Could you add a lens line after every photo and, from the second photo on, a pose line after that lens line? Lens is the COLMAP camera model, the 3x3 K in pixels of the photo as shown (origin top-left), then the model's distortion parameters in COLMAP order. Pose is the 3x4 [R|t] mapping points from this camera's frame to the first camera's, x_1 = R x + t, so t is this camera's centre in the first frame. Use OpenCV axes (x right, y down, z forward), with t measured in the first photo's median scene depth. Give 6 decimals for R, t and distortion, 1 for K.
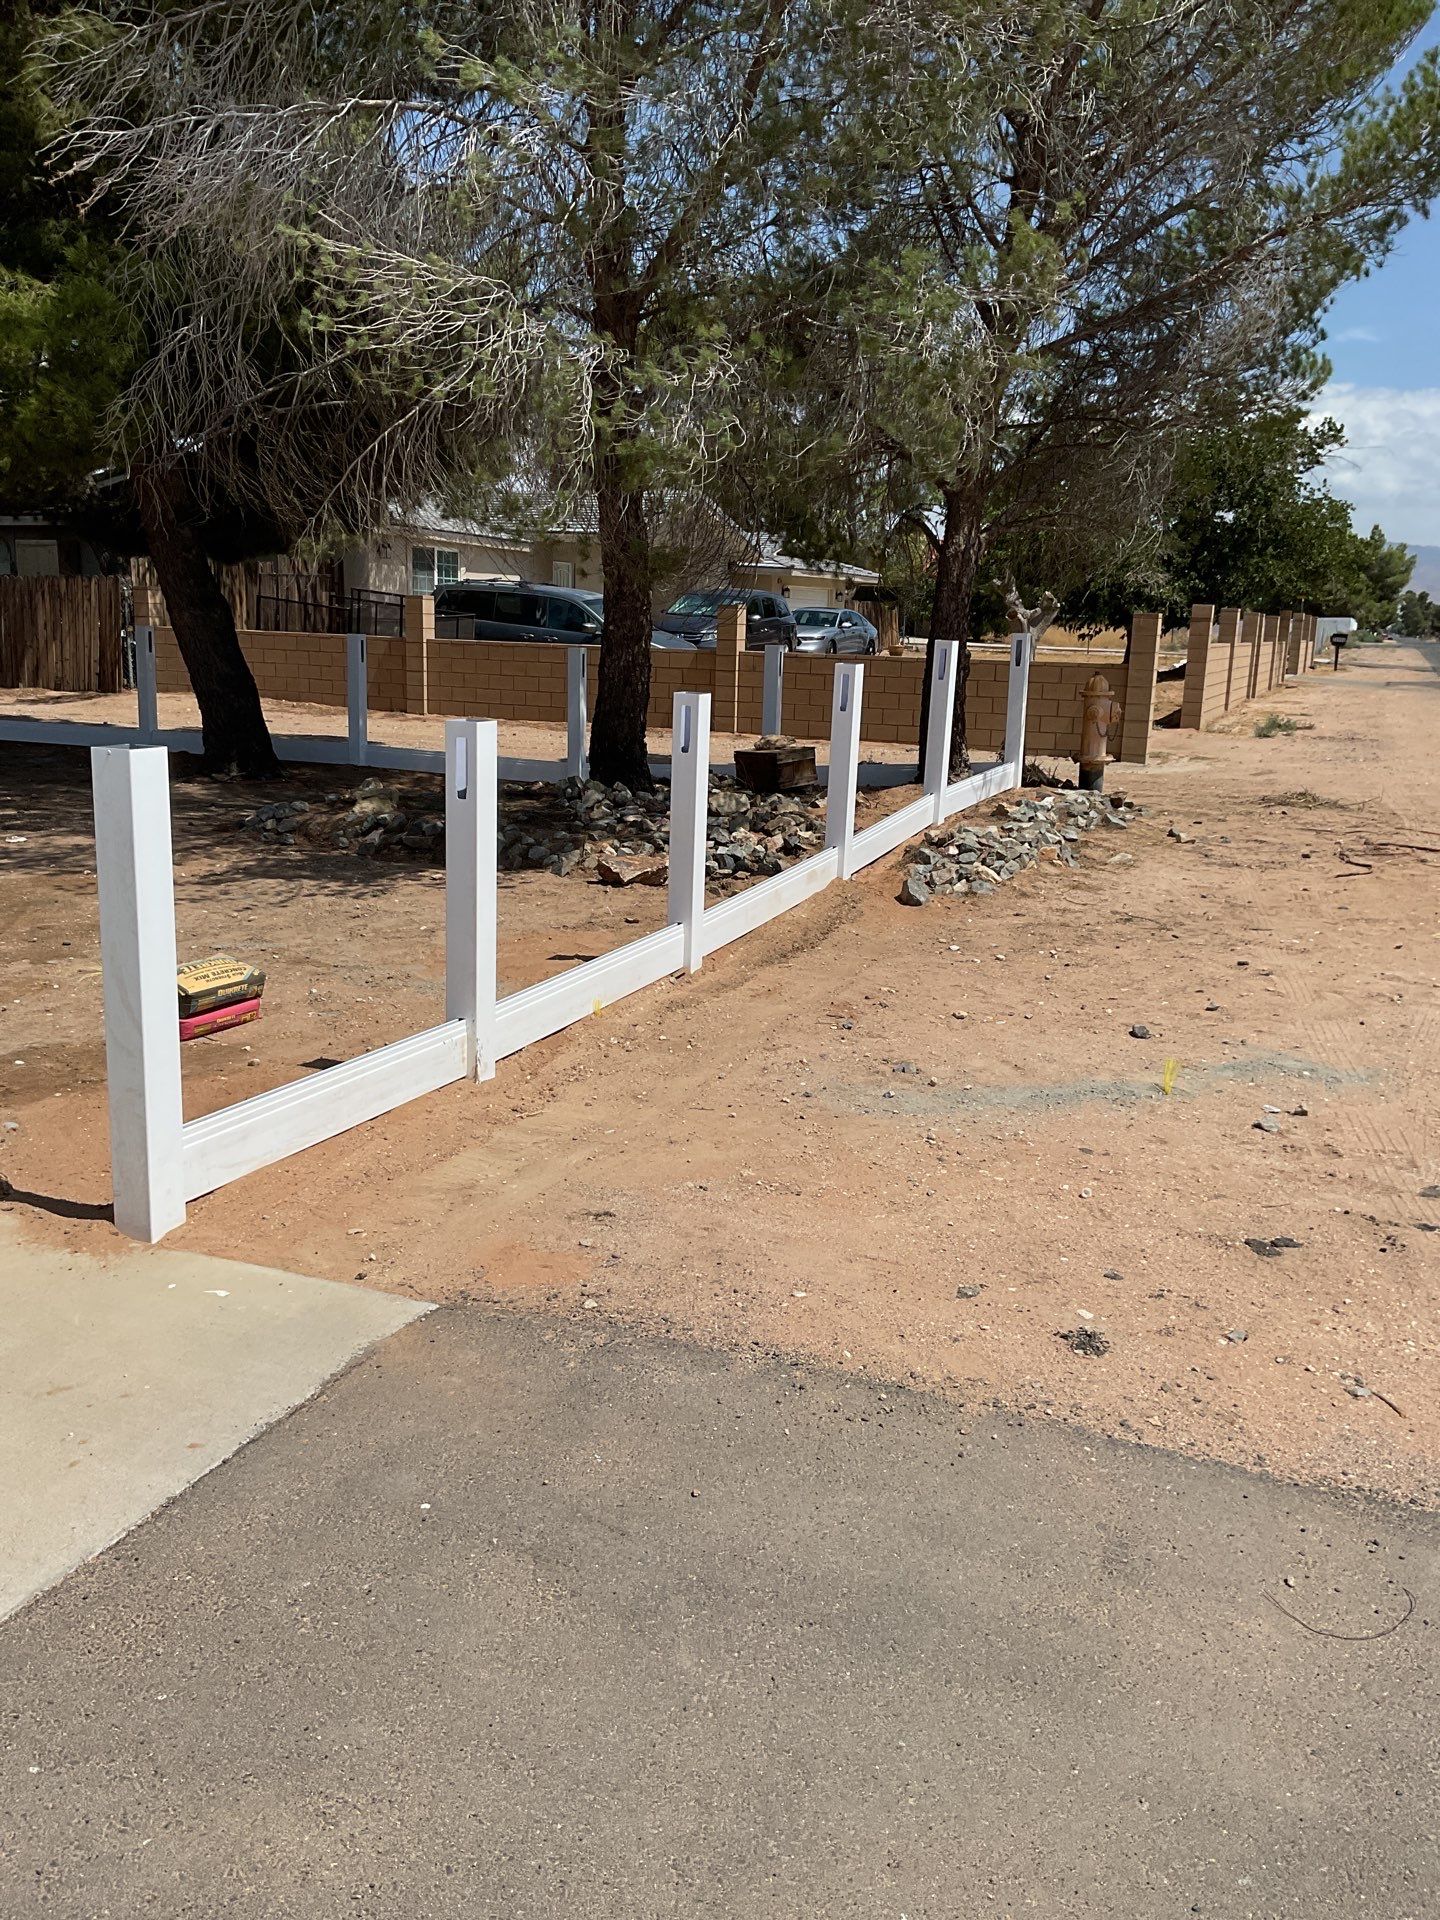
lens RADIAL K [[1608.5, 0, 727.8], [0, 1608.5, 955.6], [0, 0, 1]] dist [0.062433, -0.087479]
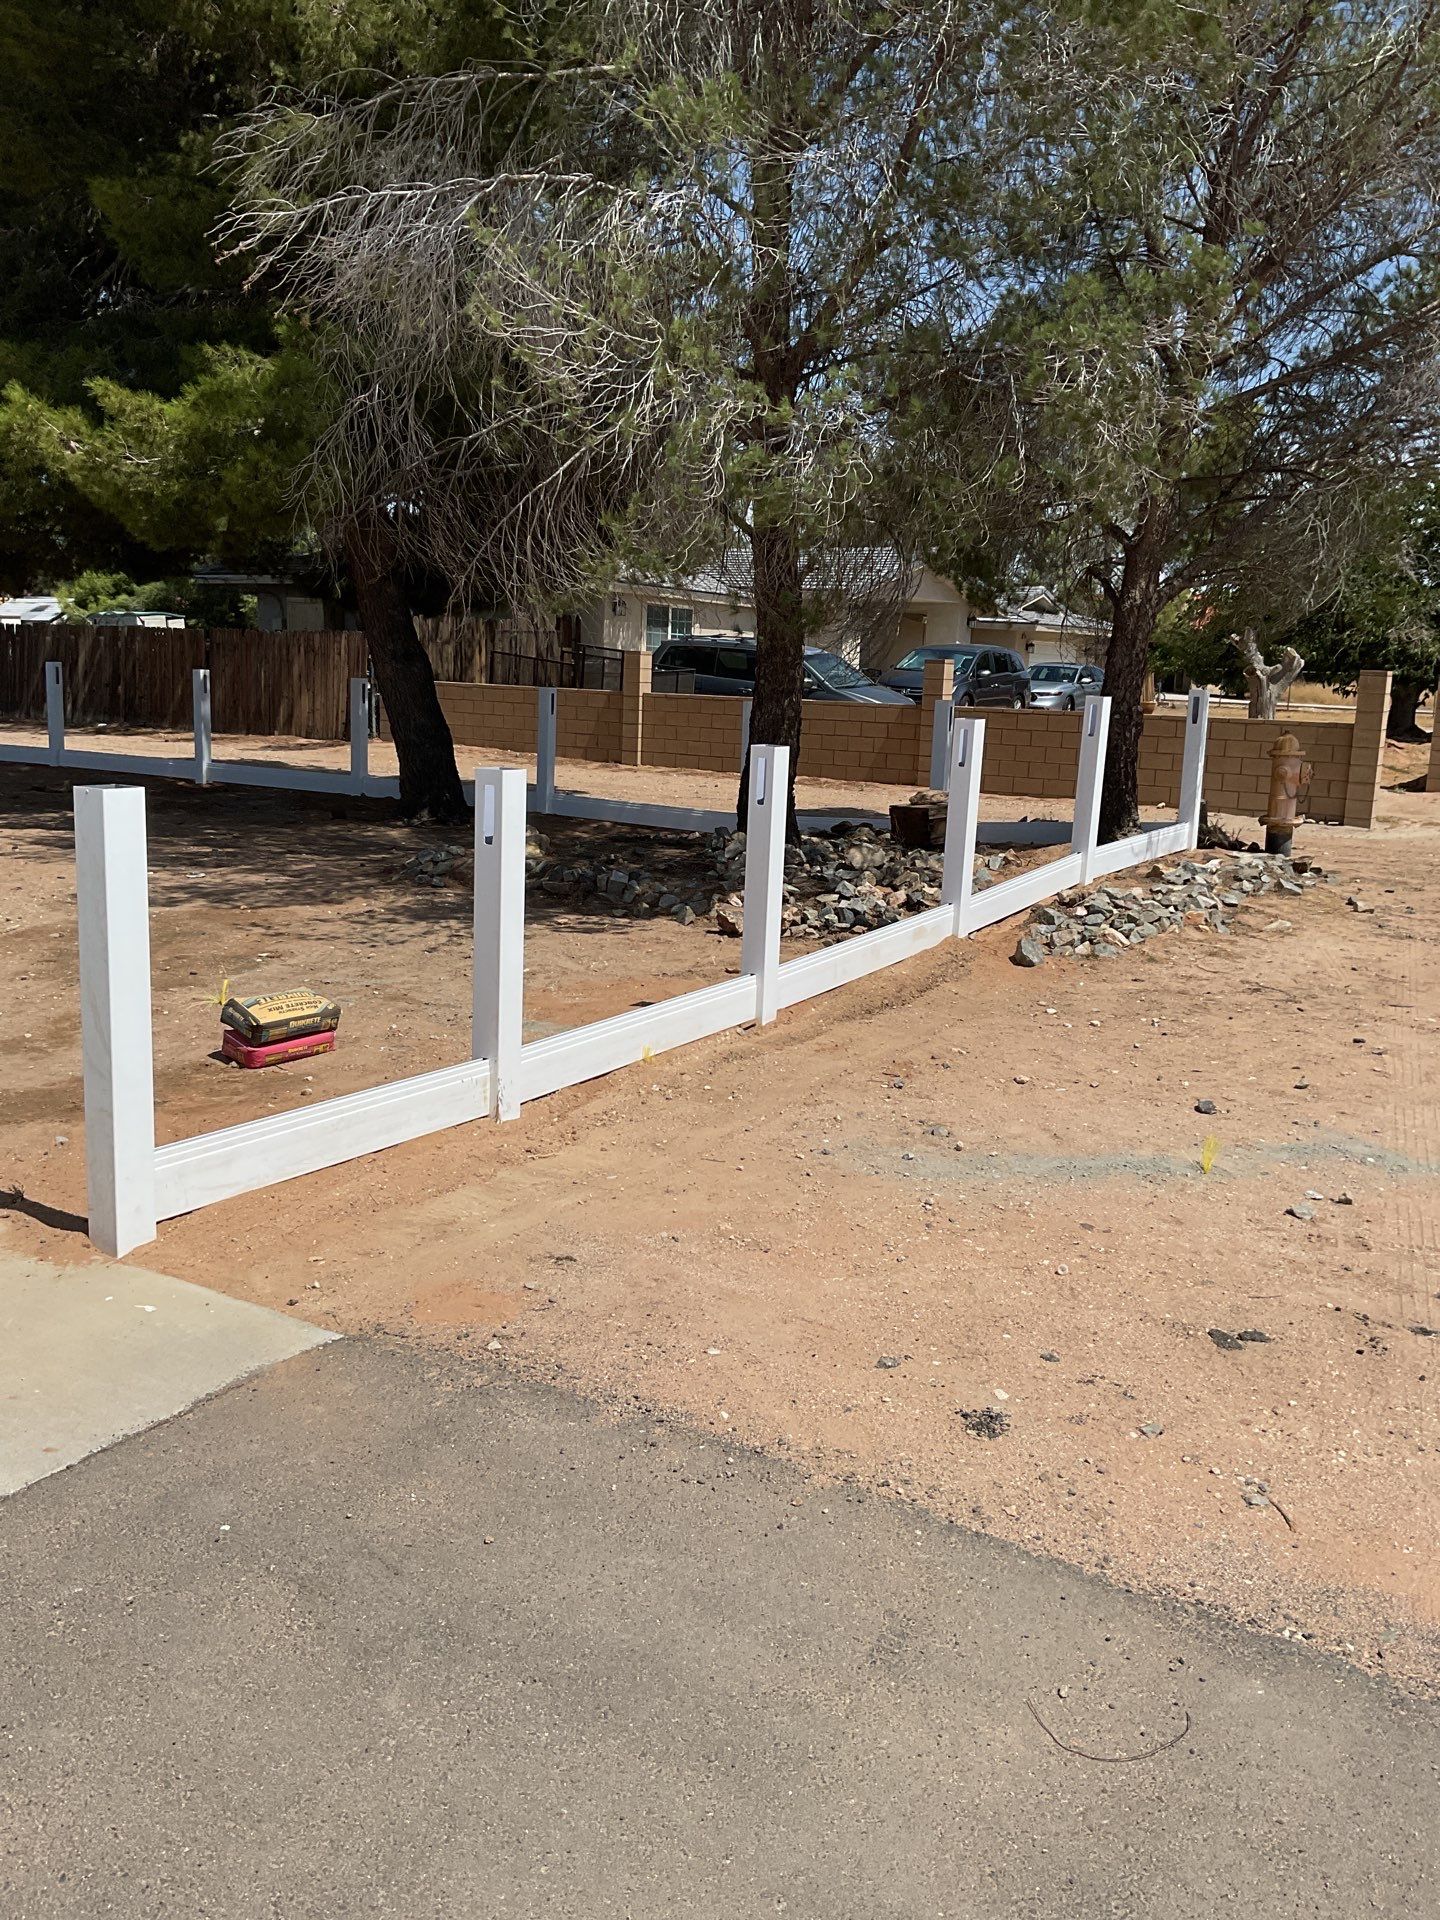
lens RADIAL K [[1608.5, 0, 718.9], [0, 1608.5, 971.0], [0, 0, 1]] dist [0.062433, -0.087479]
pose [[0.985871, 0.036656, -0.163449, 0.136119], [-0.040532, 0.998969, -0.020441, -0.001543], [0.162531, 0.026777, 0.986340, 0.014716]]
